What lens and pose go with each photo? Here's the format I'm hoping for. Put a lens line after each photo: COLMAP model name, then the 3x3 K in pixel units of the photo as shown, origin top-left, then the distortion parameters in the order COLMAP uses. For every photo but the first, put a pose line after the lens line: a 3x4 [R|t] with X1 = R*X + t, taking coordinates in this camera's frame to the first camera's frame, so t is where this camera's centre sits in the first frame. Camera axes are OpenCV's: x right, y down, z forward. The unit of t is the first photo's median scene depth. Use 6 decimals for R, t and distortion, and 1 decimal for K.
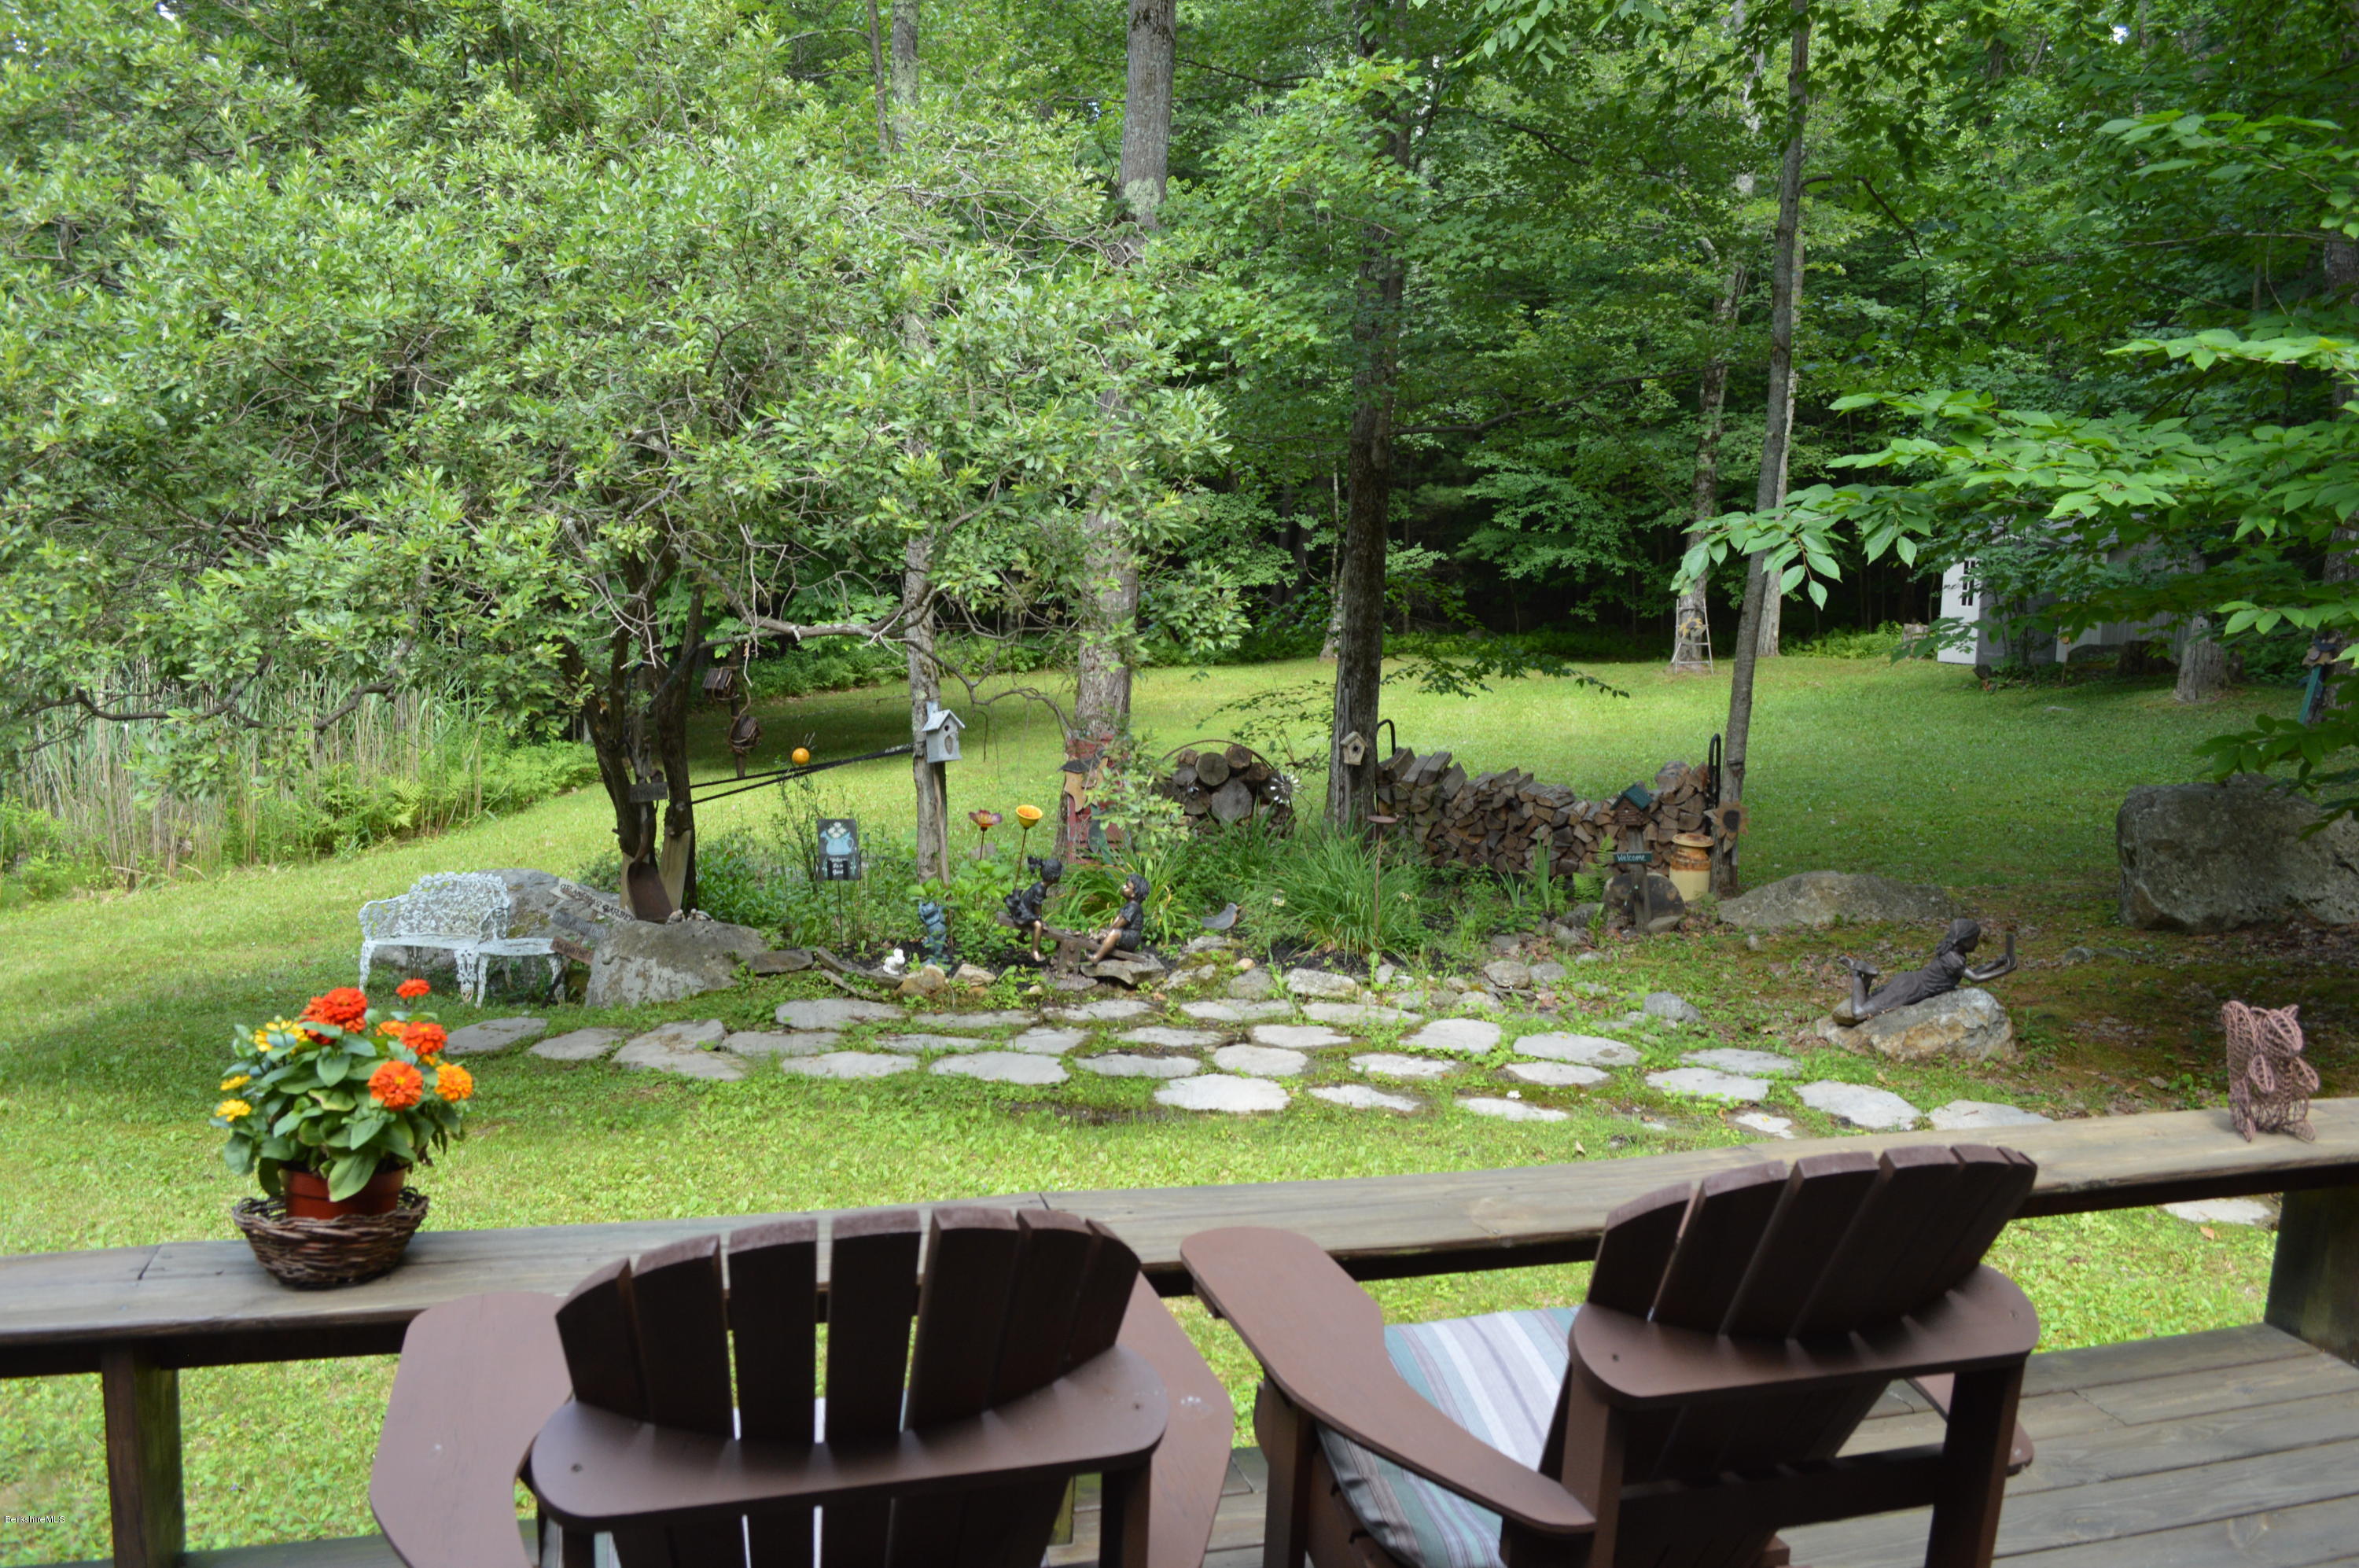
lens RADIAL K [[1838.8, 0, 1179.5], [0, 1838.8, 784.0], [0, 0, 1]] dist [-0.066177, 0.001046]
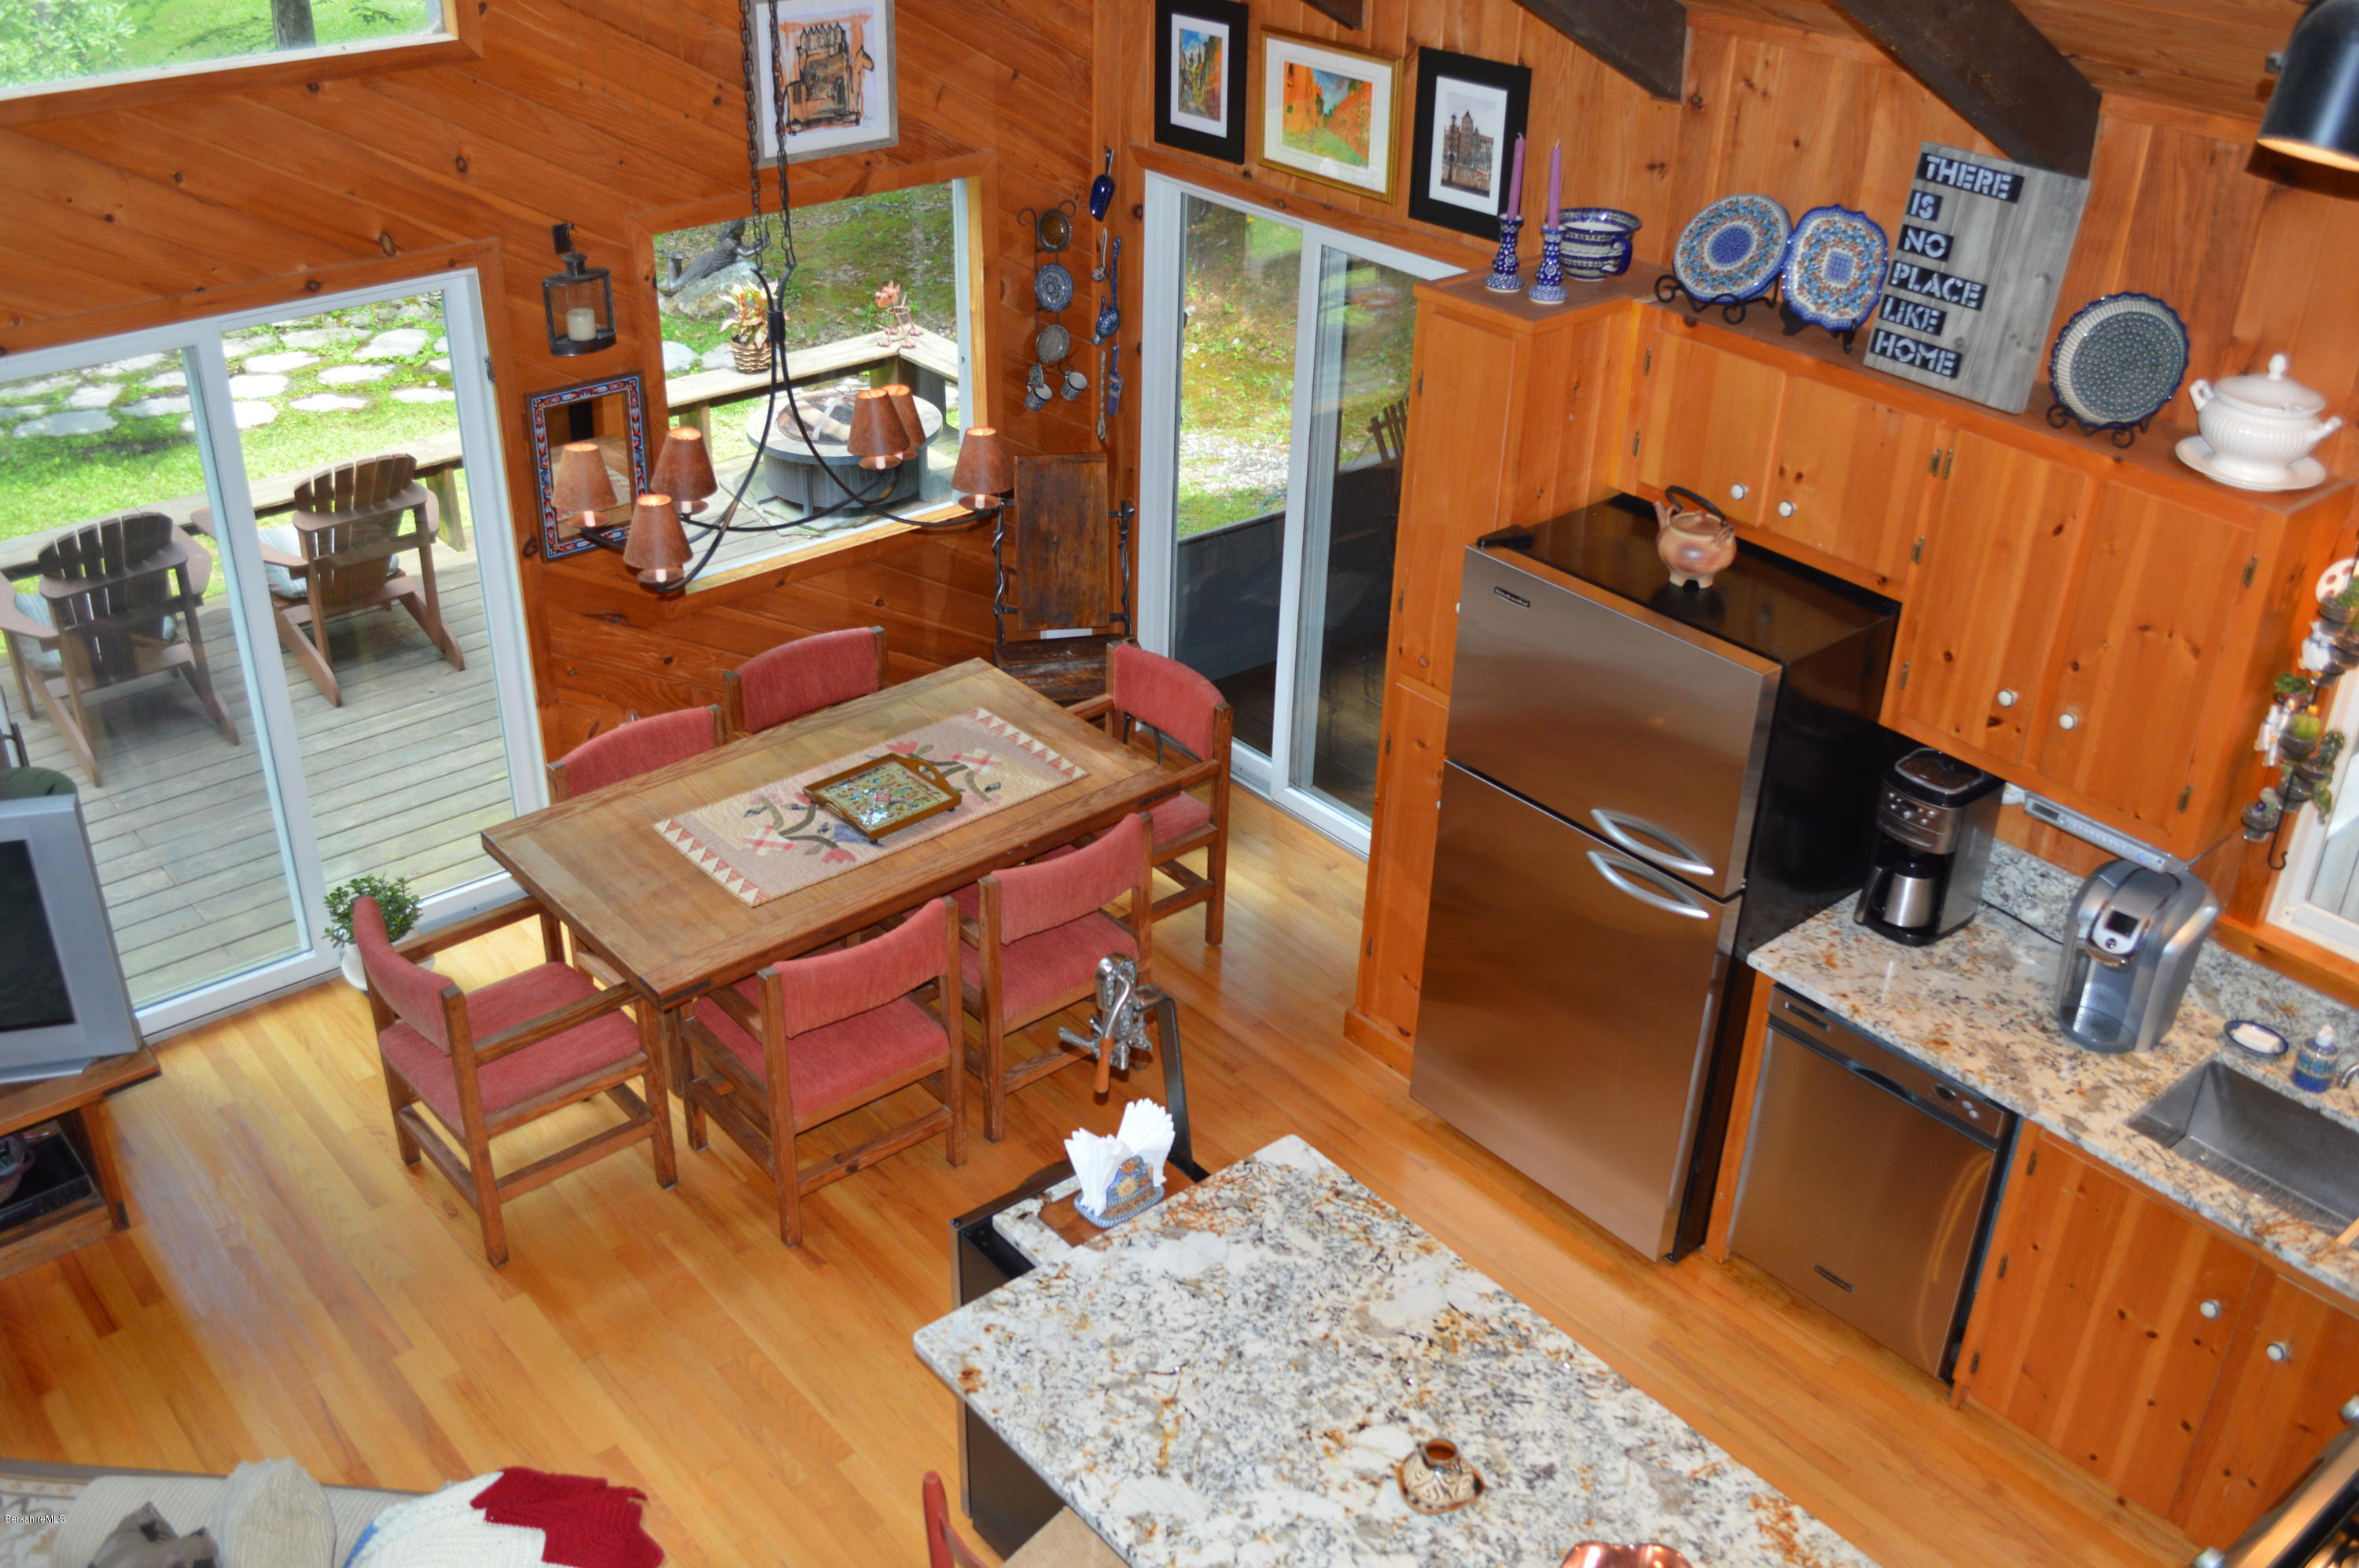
lens RADIAL K [[2169.1, 0, 1179.5], [0, 2169.1, 784.0], [0, 0, 1]] dist [-0.070425, -0.001544]
pose [[0.908334, -0.221046, 0.355062, 0.039190], [0.064414, 0.912734, 0.403443, -0.188722], [-0.413257, -0.343590, 0.843306, -0.797872]]
